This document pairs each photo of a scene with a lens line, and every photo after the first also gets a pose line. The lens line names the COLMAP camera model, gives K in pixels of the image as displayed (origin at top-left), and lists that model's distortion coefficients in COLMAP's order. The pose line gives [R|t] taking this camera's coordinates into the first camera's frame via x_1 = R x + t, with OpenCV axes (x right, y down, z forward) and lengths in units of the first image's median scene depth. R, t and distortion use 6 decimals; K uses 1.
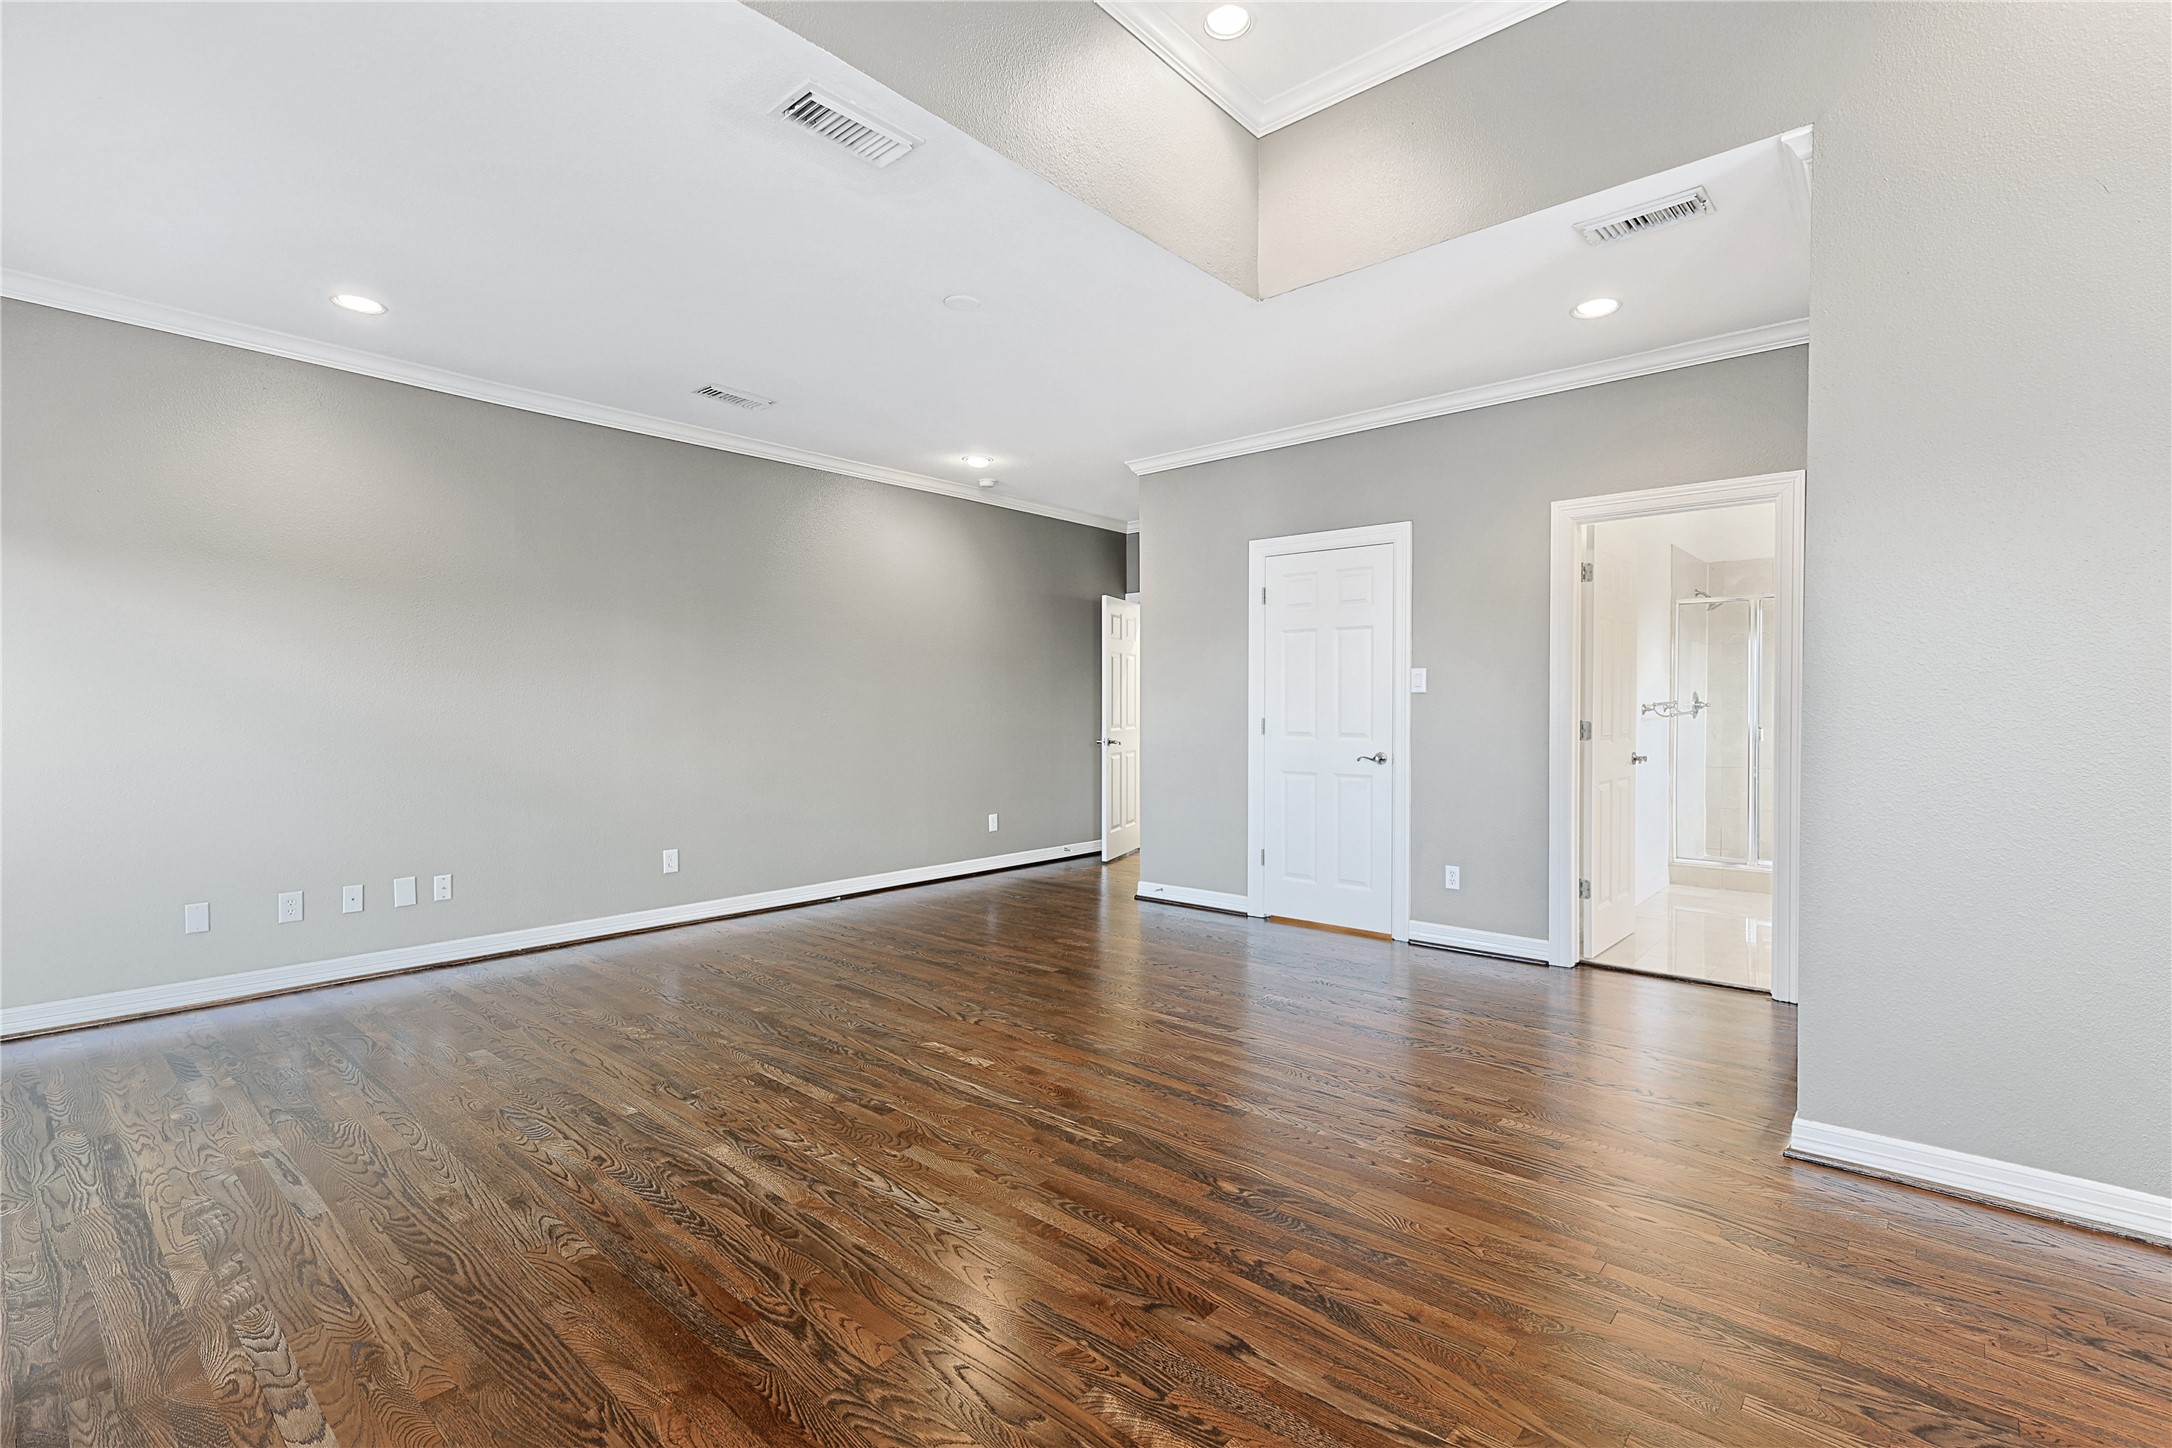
lens RADIAL K [[1002.0, 0, 1084.7], [0, 1002.0, 715.2], [0, 0, 1]] dist [-0.002449, 0.001941]
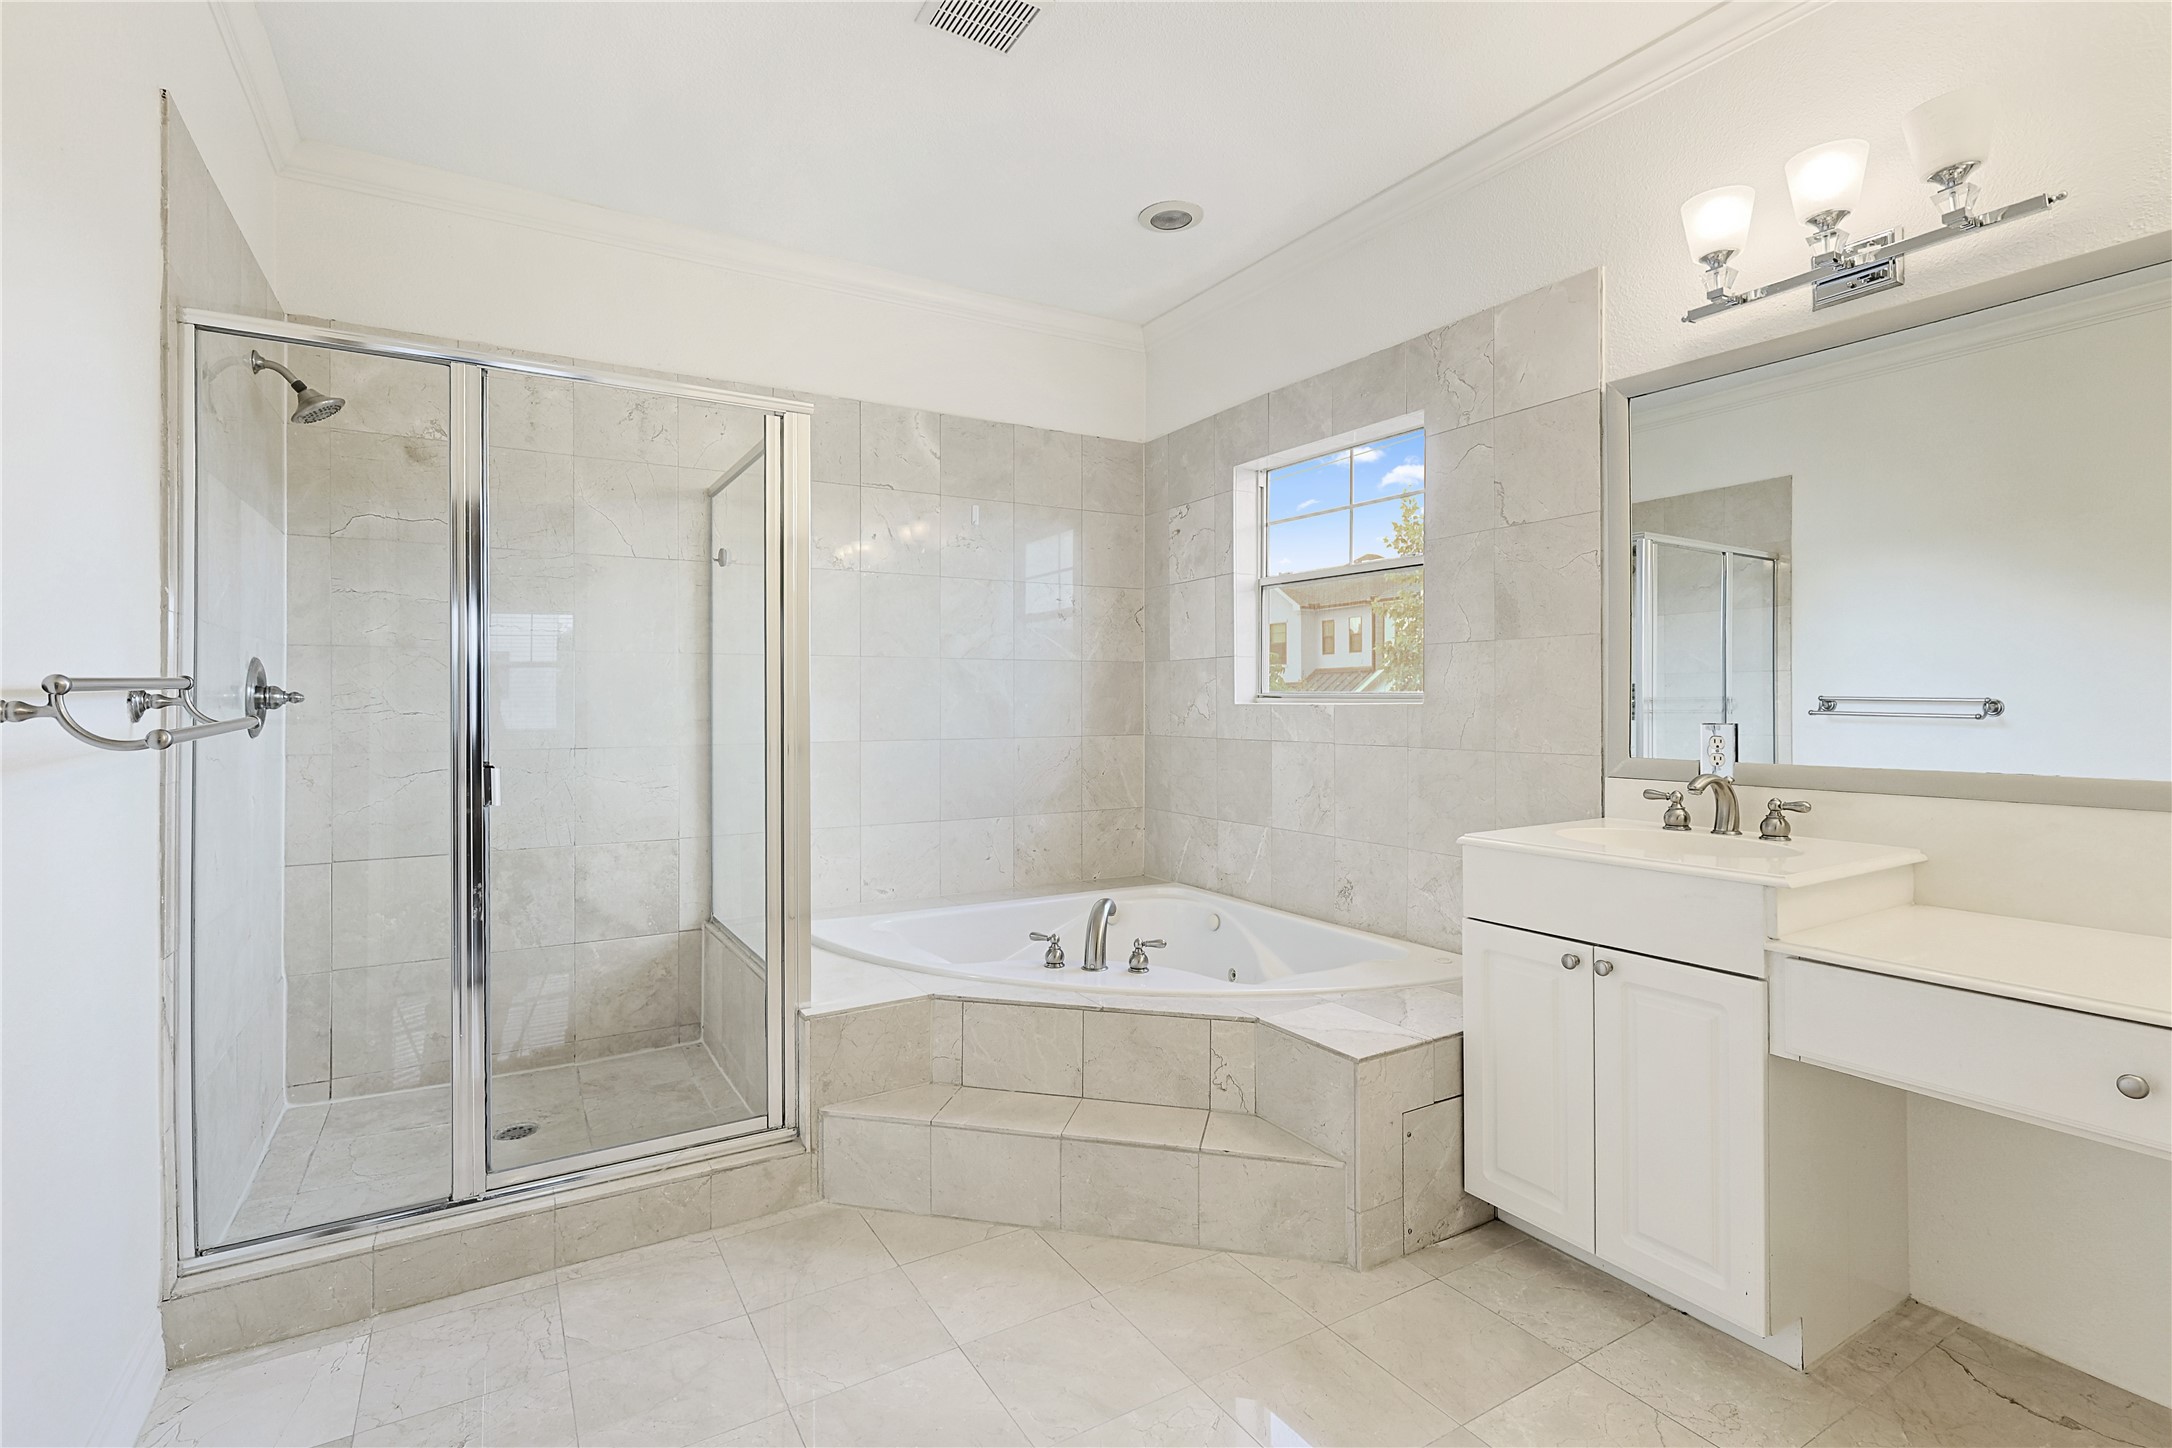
lens RADIAL K [[1002.0, 0, 1070.5], [0, 1002.0, 708.4], [0, 0, 1]] dist [-0.002449, 0.001941]
pose [[0.313359, -0.003153, 0.949629, 0.391804], [0.010378, 0.999946, -0.000105, -0.003744], [-0.949578, 0.009888, 0.313375, 0.660206]]
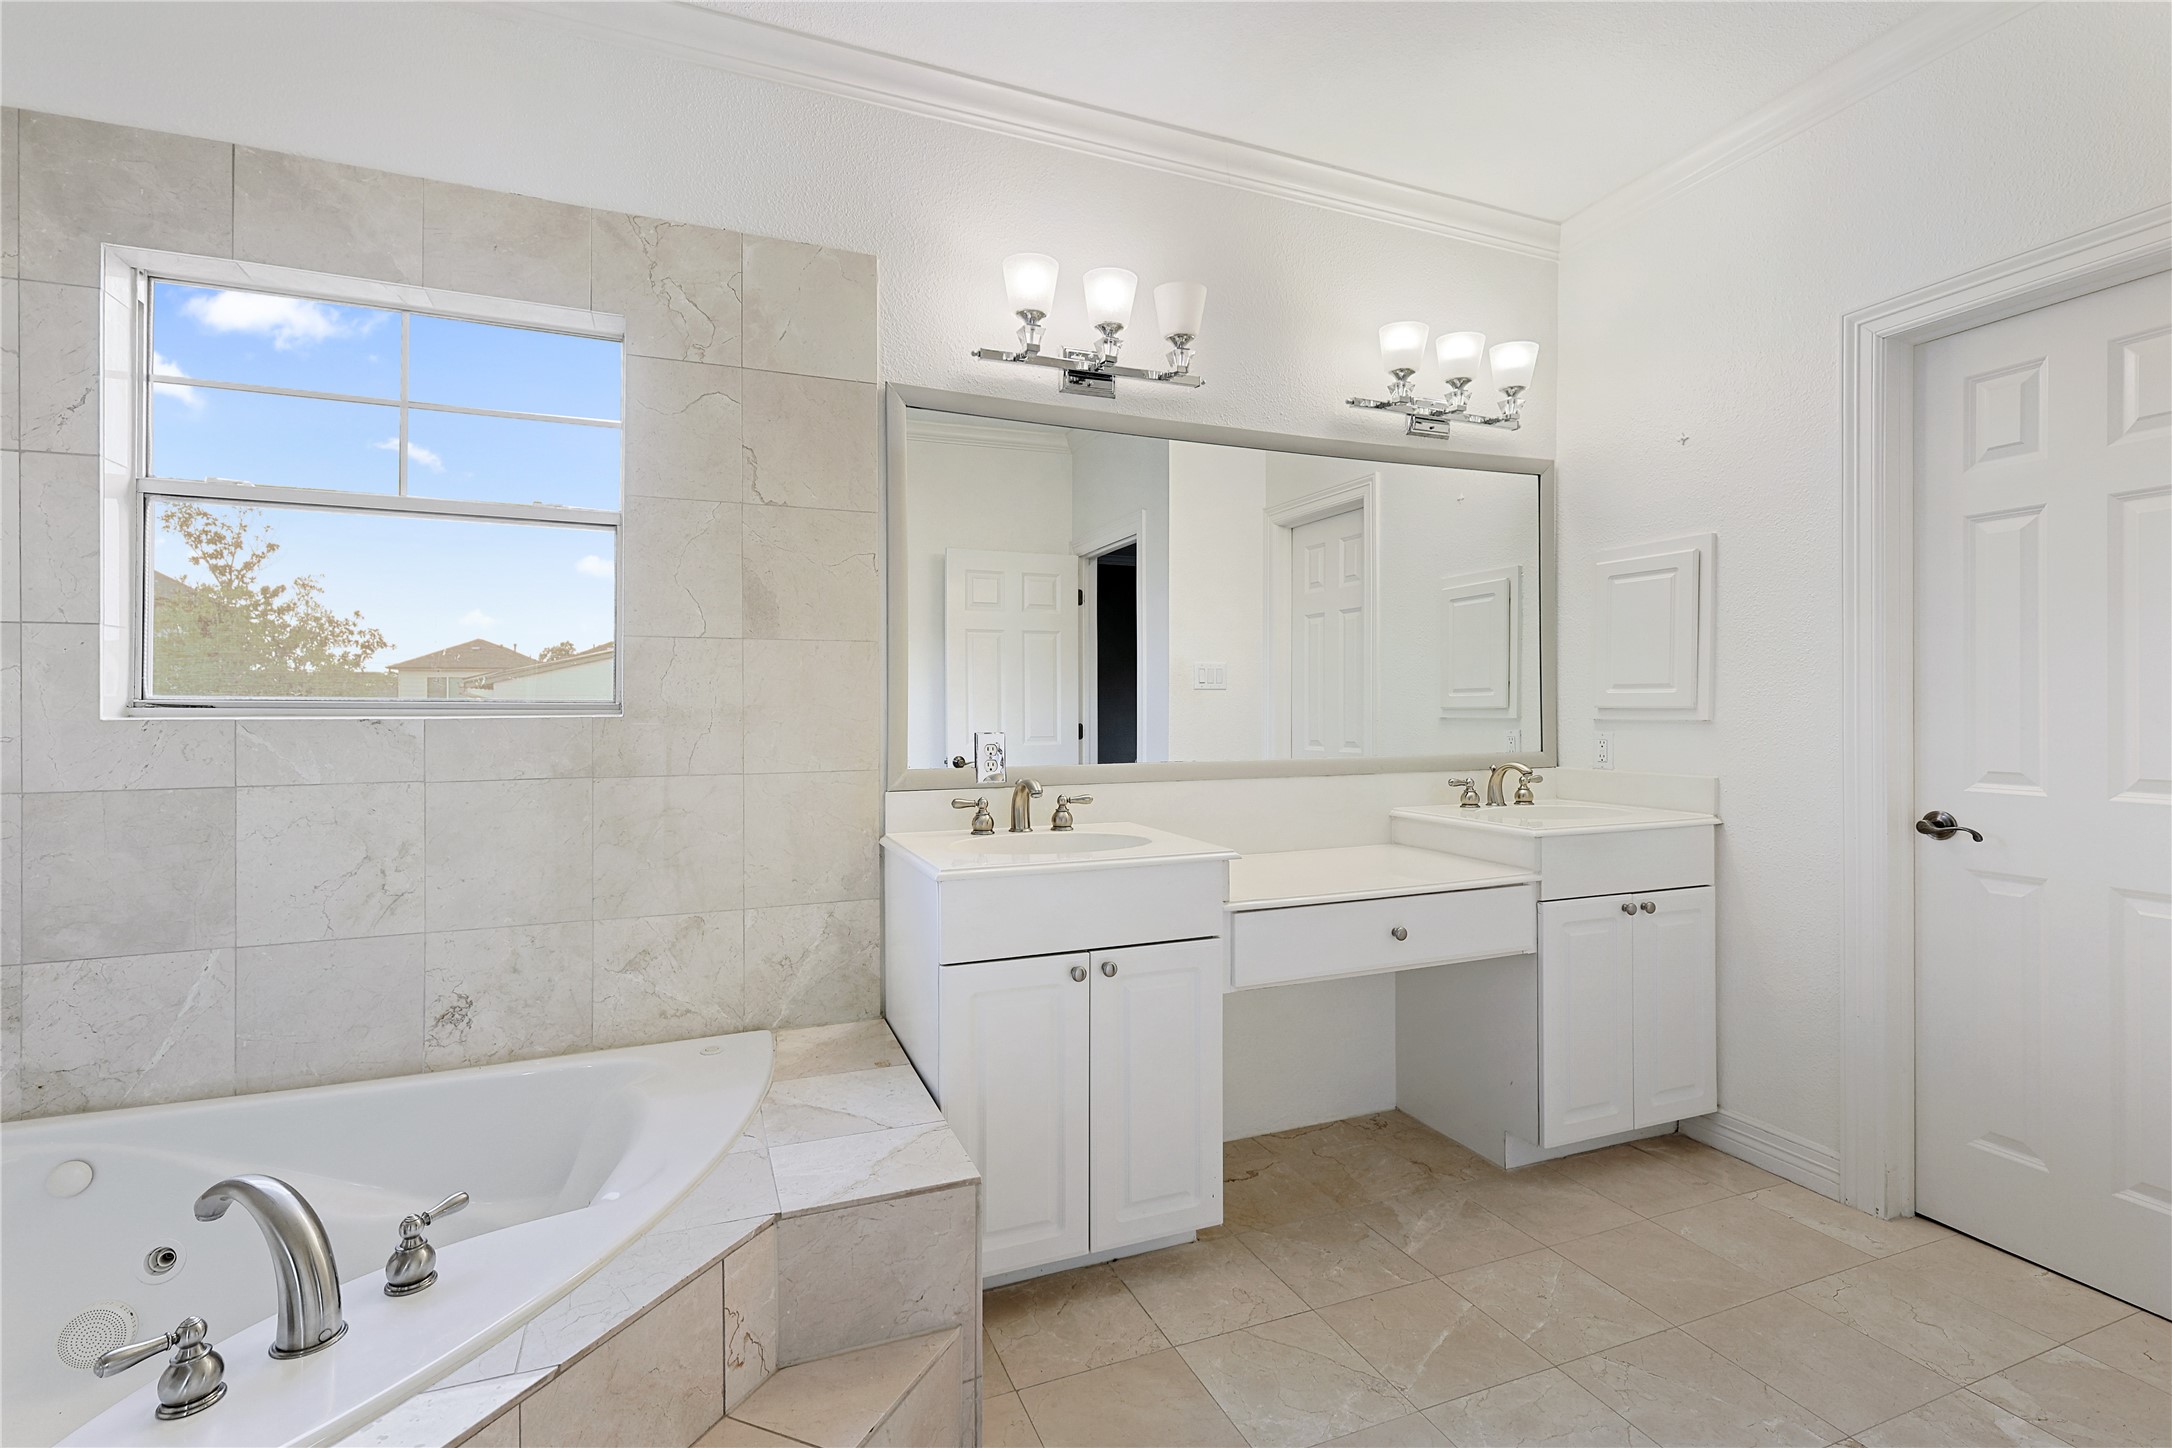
lens RADIAL K [[1002.0, 0, 1078.7], [0, 1002.0, 712.6], [0, 0, 1]] dist [-0.002449, 0.001941]
pose [[-0.894019, 0.006928, 0.447975, 0.657976], [0.011446, 0.999907, 0.007379, -0.007179], [-0.447882, 0.011725, -0.894016, 0.956397]]
